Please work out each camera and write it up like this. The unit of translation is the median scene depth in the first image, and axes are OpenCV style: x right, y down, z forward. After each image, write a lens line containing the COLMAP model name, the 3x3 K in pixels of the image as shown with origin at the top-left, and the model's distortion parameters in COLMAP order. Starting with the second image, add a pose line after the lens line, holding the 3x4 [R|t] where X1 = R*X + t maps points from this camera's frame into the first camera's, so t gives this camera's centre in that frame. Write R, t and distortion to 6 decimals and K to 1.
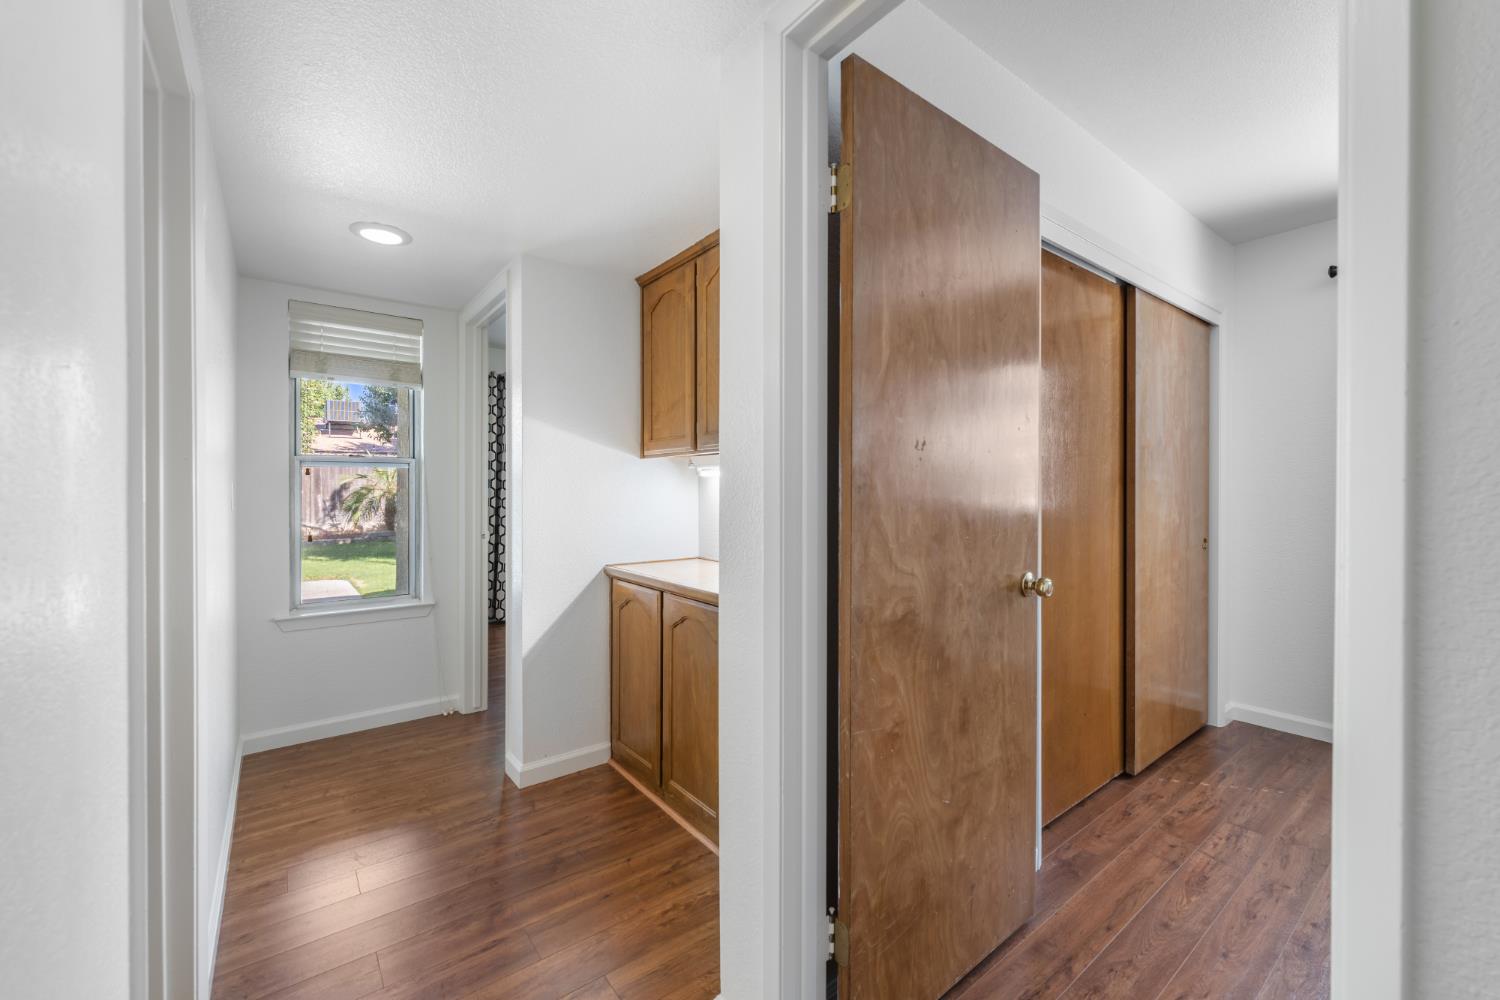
lens RADIAL K [[611.3, 0, 755.3], [0, 611.3, 489.2], [0, 0, 1]] dist [-0.002591, -0.001187]
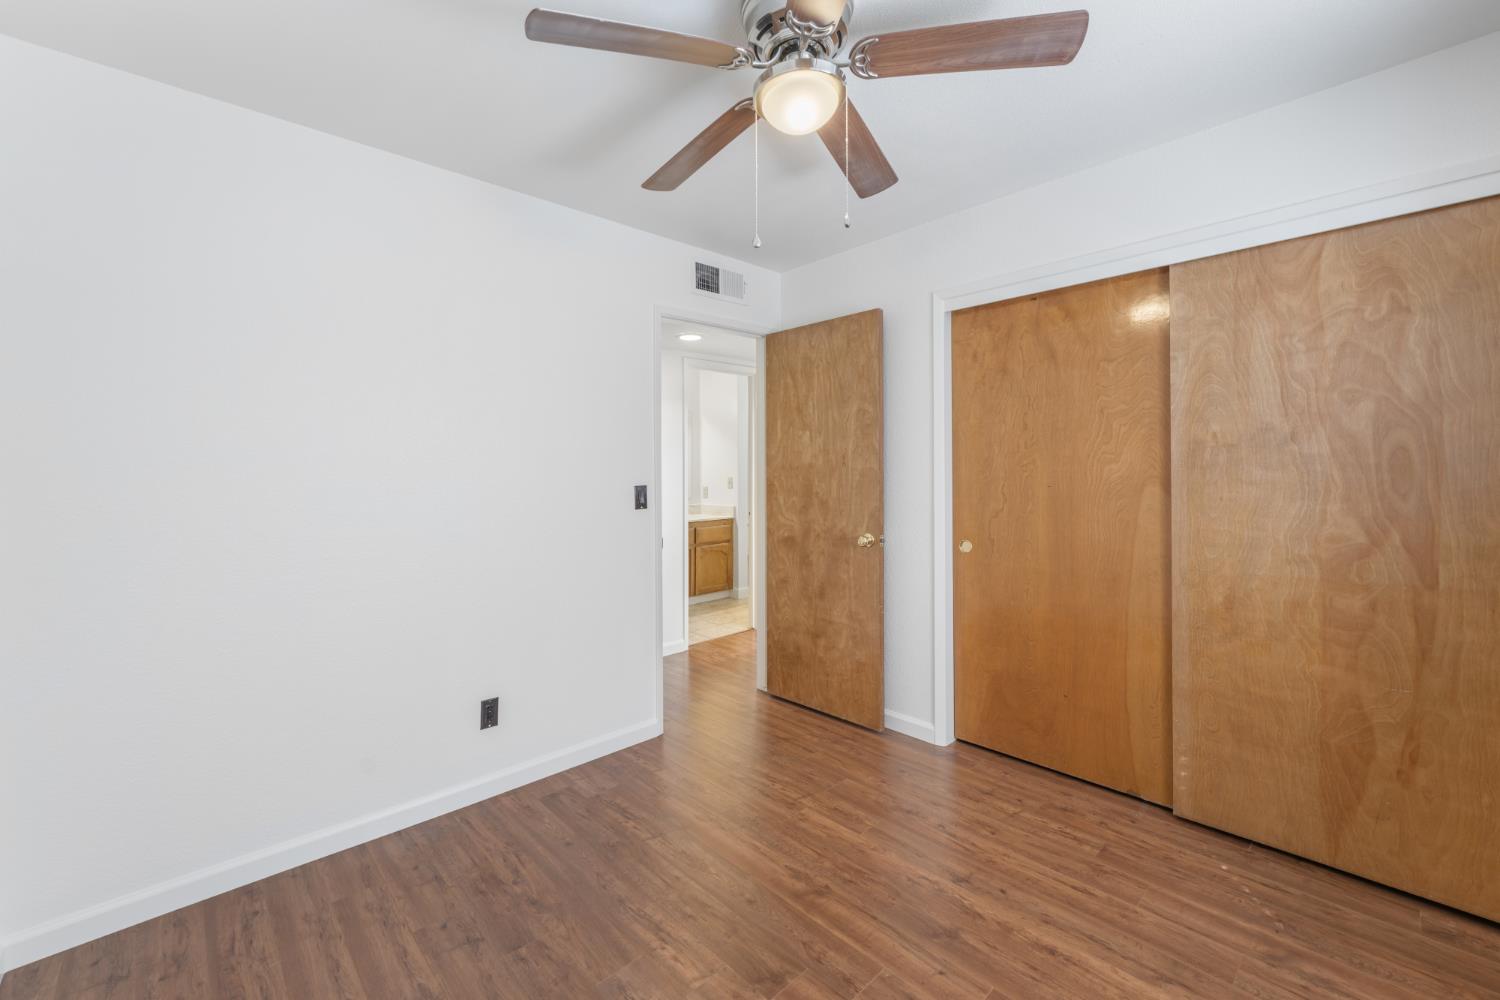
lens RADIAL K [[611.3, 0, 749.3], [0, 611.3, 486.3], [0, 0, 1]] dist [-0.002591, -0.001187]
pose [[0.089489, 0.005813, -0.995971, 2.344174], [-0.002891, 0.999980, 0.005577, -0.011559], [0.995984, 0.002380, 0.089504, 0.515166]]
